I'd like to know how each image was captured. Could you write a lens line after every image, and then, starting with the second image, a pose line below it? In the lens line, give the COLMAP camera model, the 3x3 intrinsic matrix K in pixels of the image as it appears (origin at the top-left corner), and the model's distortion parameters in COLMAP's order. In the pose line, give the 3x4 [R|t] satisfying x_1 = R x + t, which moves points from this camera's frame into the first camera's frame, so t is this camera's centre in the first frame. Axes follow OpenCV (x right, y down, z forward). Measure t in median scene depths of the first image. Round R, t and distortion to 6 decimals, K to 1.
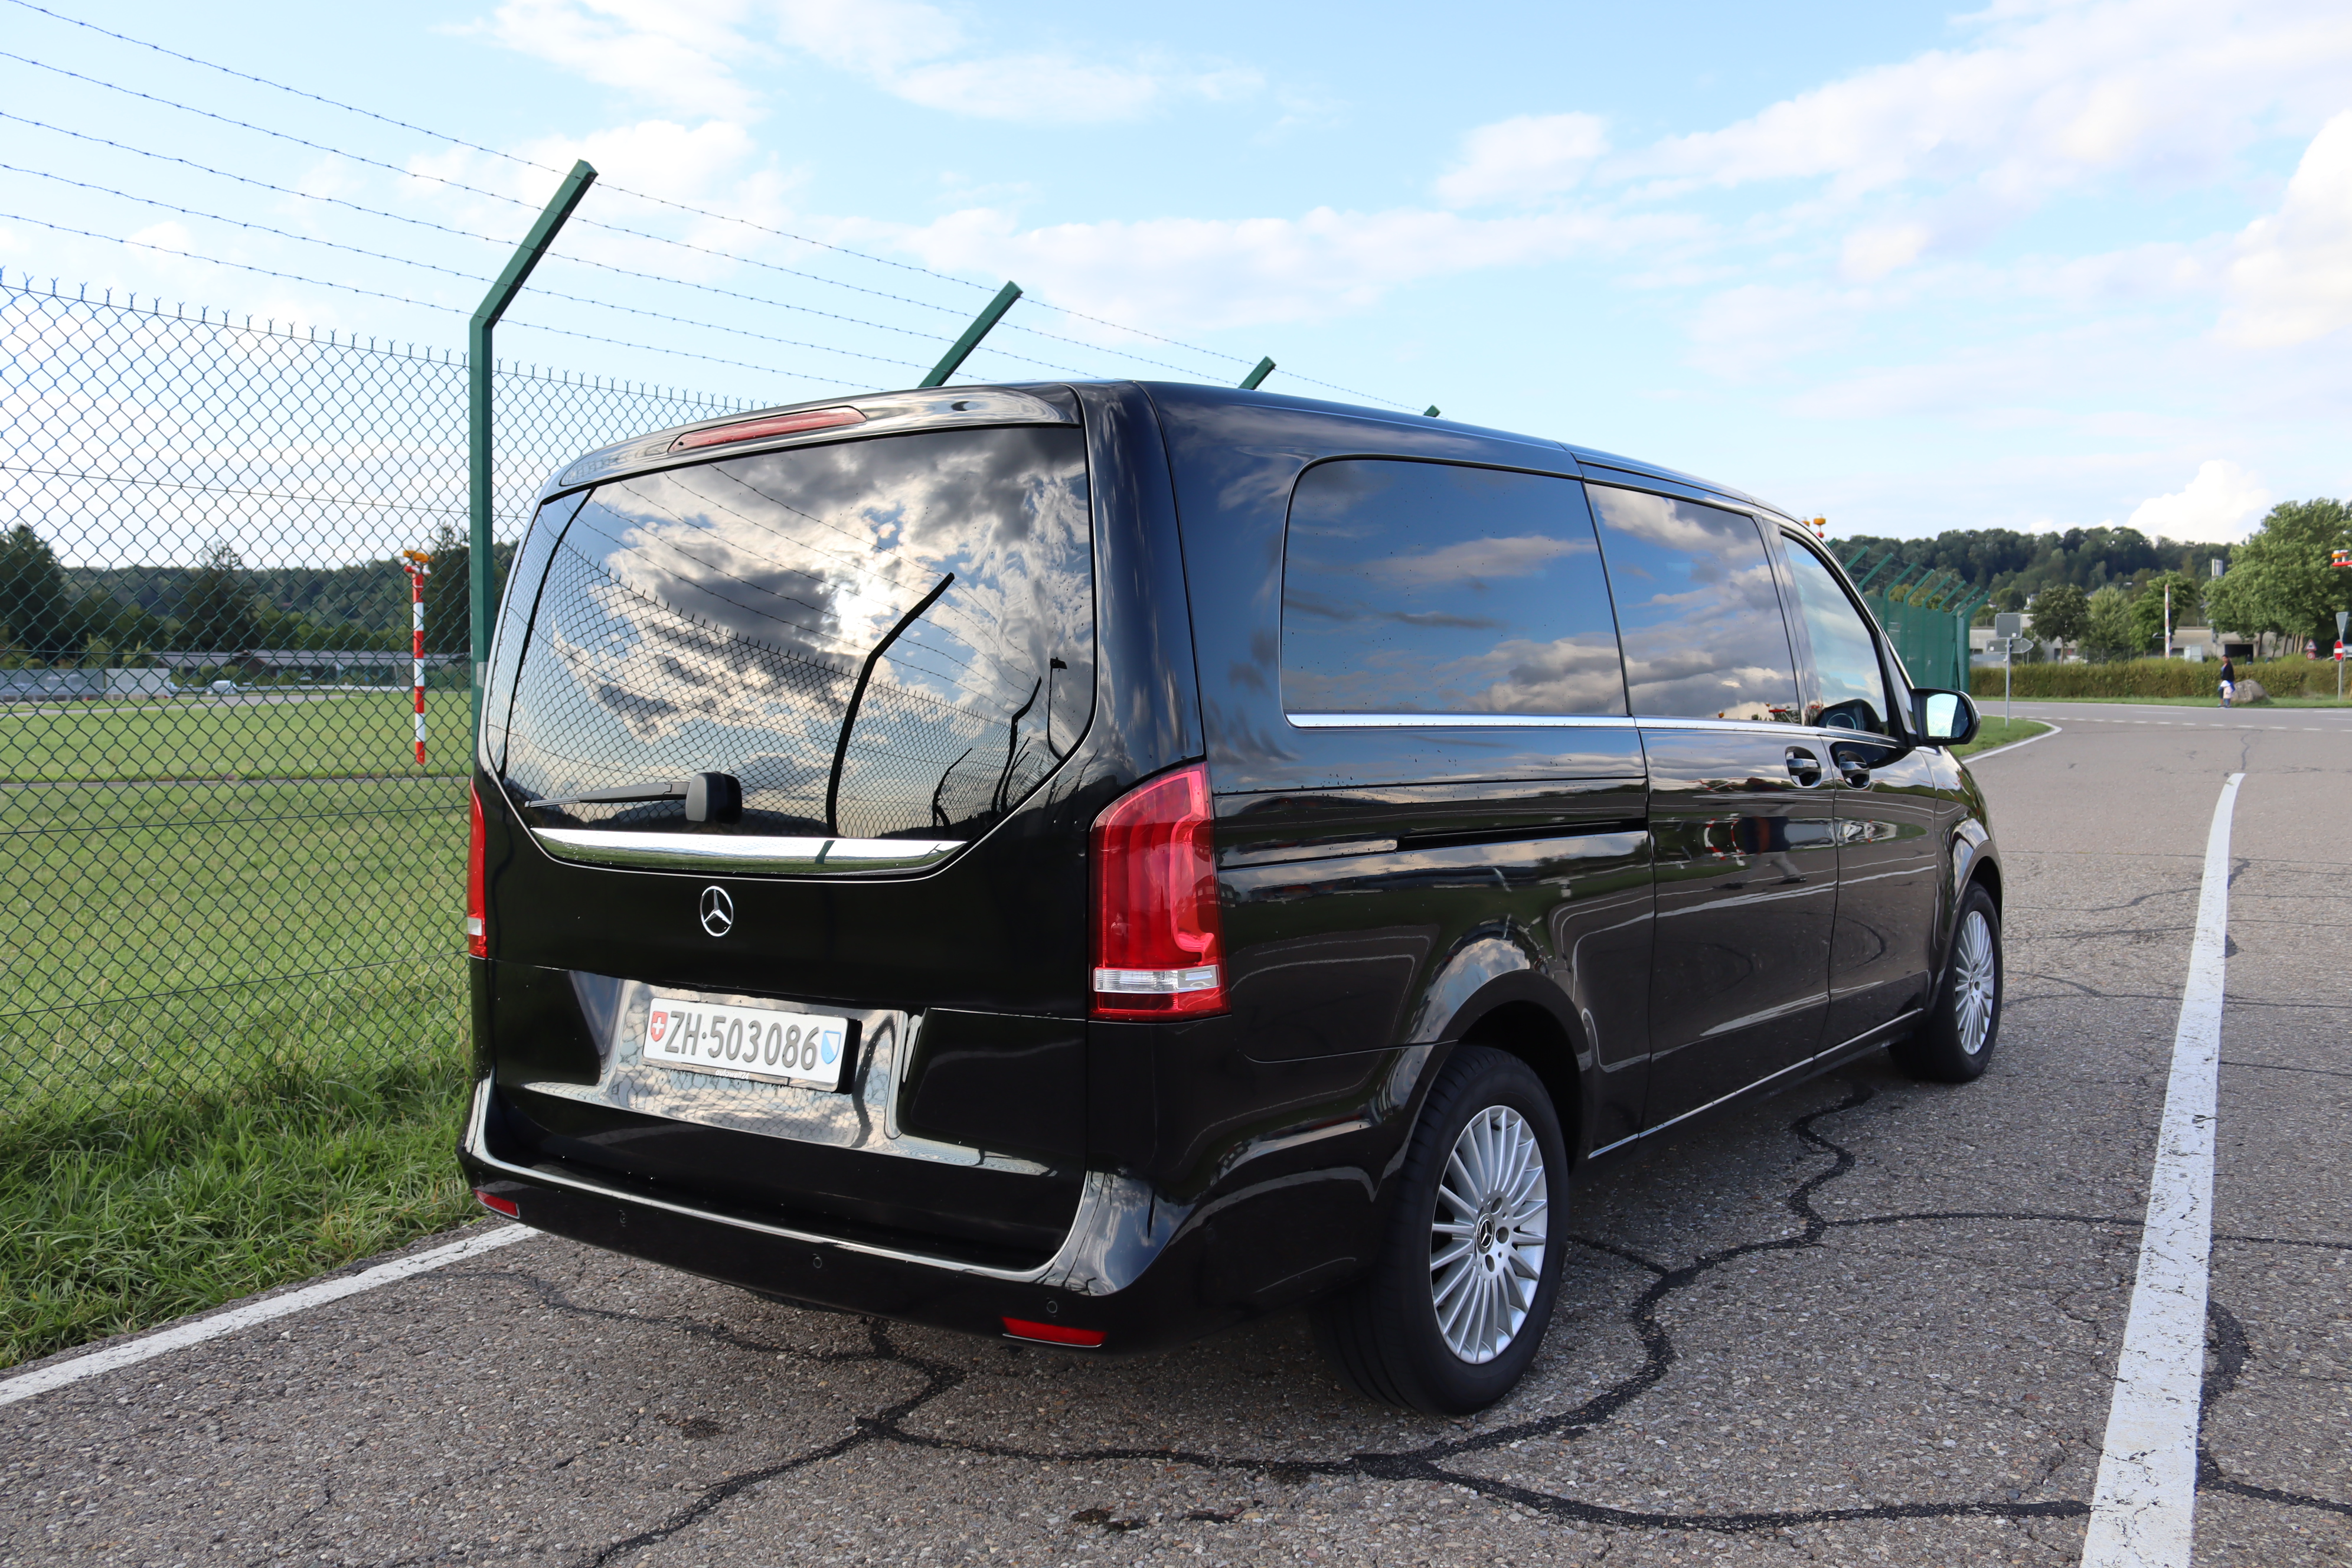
lens RADIAL K [[2142.9, 0, 1176.0], [0, 2142.9, 784.0], [0, 0, 1]] dist [-0.194770, 0.206376]
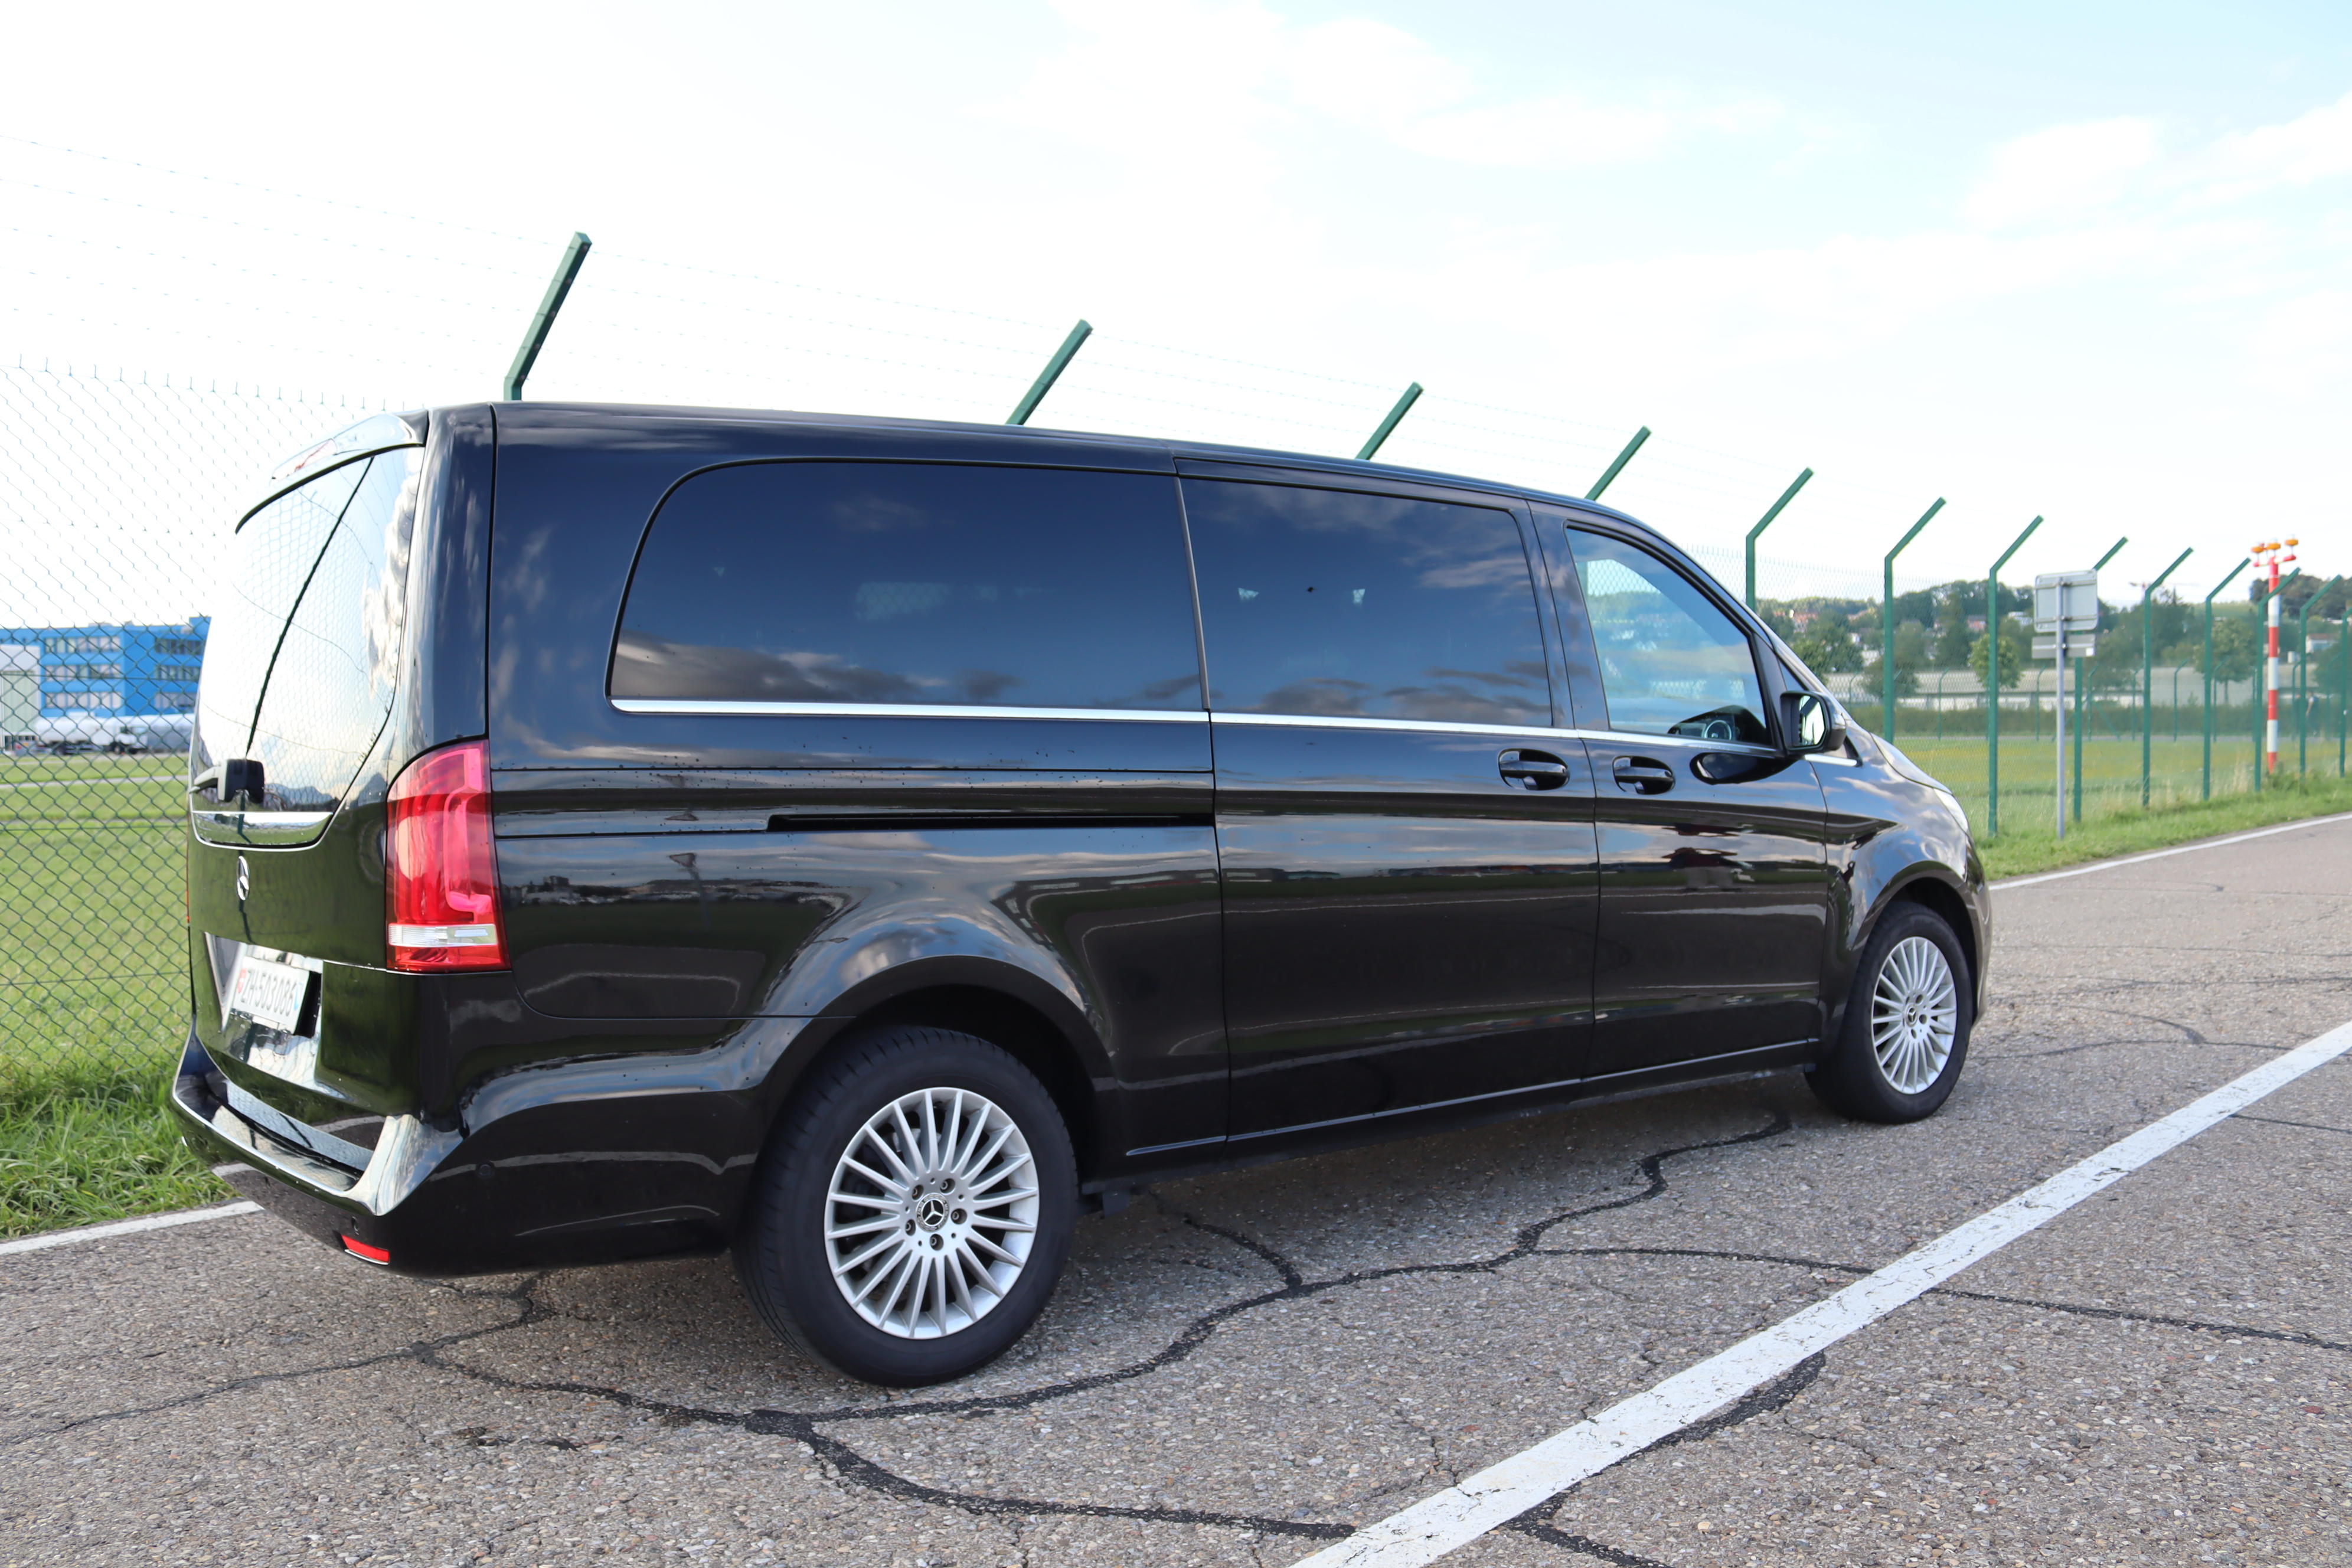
lens RADIAL K [[2142.9, 0, 1176.0], [0, 2142.9, 784.0], [0, 0, 1]] dist [-0.194770, 0.206376]
pose [[0.962300, 0.001185, -0.271987, 0.561618], [-0.007673, 0.999711, -0.022791, 0.029549], [0.271881, 0.024019, 0.962031, 0.044858]]
